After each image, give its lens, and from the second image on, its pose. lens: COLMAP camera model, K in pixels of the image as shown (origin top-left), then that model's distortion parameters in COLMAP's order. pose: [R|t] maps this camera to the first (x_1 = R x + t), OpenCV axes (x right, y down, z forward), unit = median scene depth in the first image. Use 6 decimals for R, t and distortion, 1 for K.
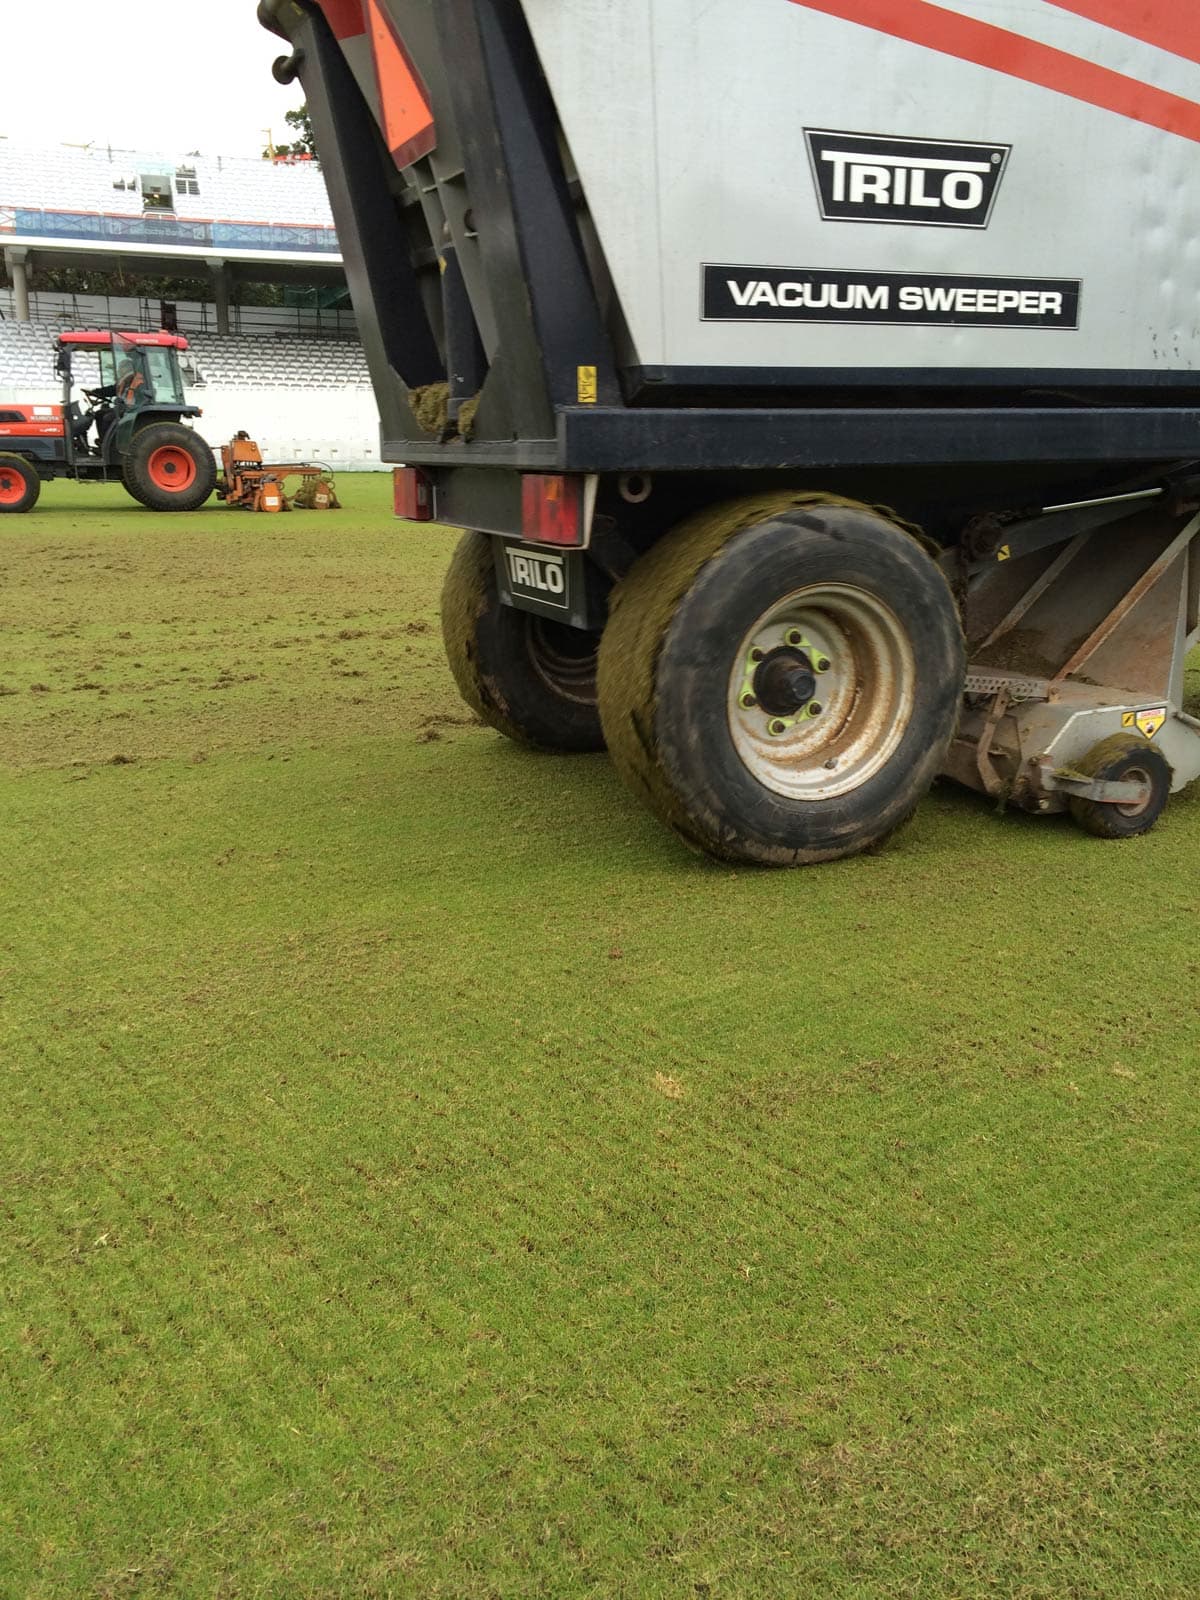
lens RADIAL K [[1377.4, 0, 603.7], [0, 1377.4, 802.6], [0, 0, 1]] dist [0.036694, -0.025228]
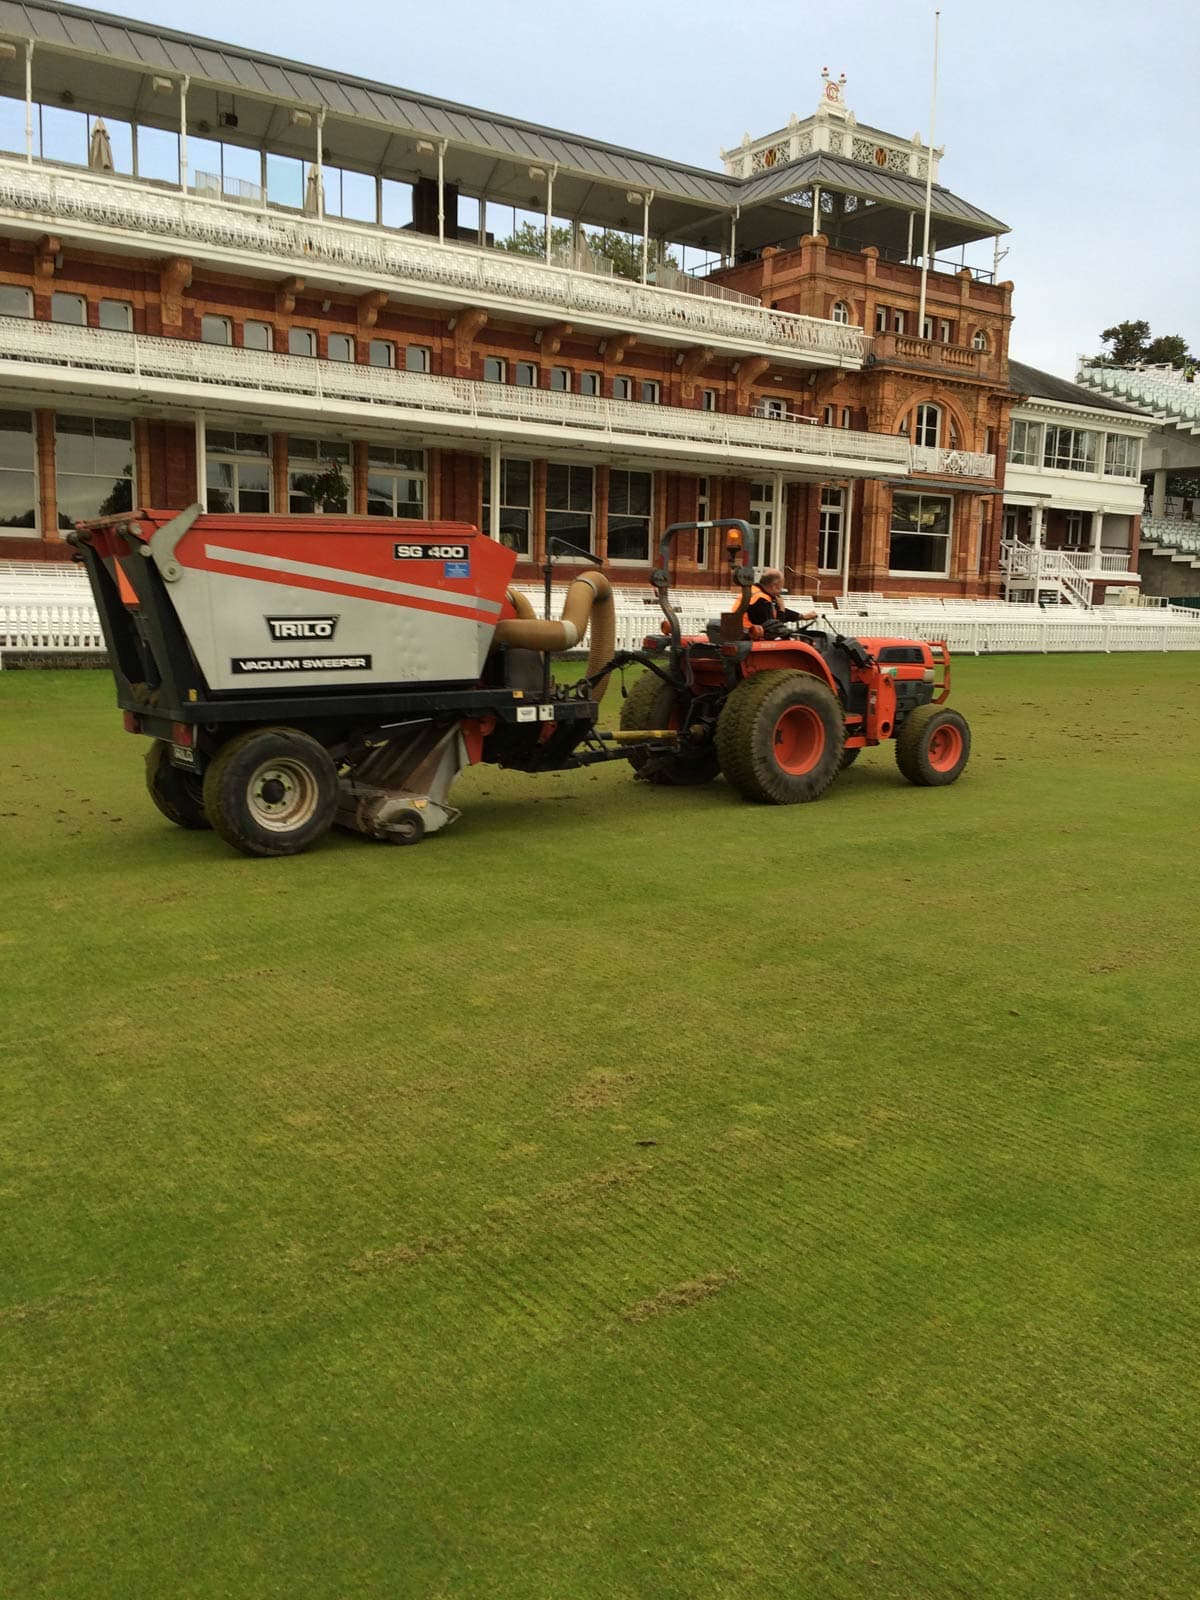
lens RADIAL K [[1377.4, 0, 644.5], [0, 1377.4, 777.1], [0, 0, 1]] dist [0.036694, -0.025228]
pose [[0.976684, -0.025153, 0.213201, 0.282146], [0.050728, 0.992029, -0.115351, 0.255346], [-0.208600, 0.123477, 0.970175, -1.970382]]
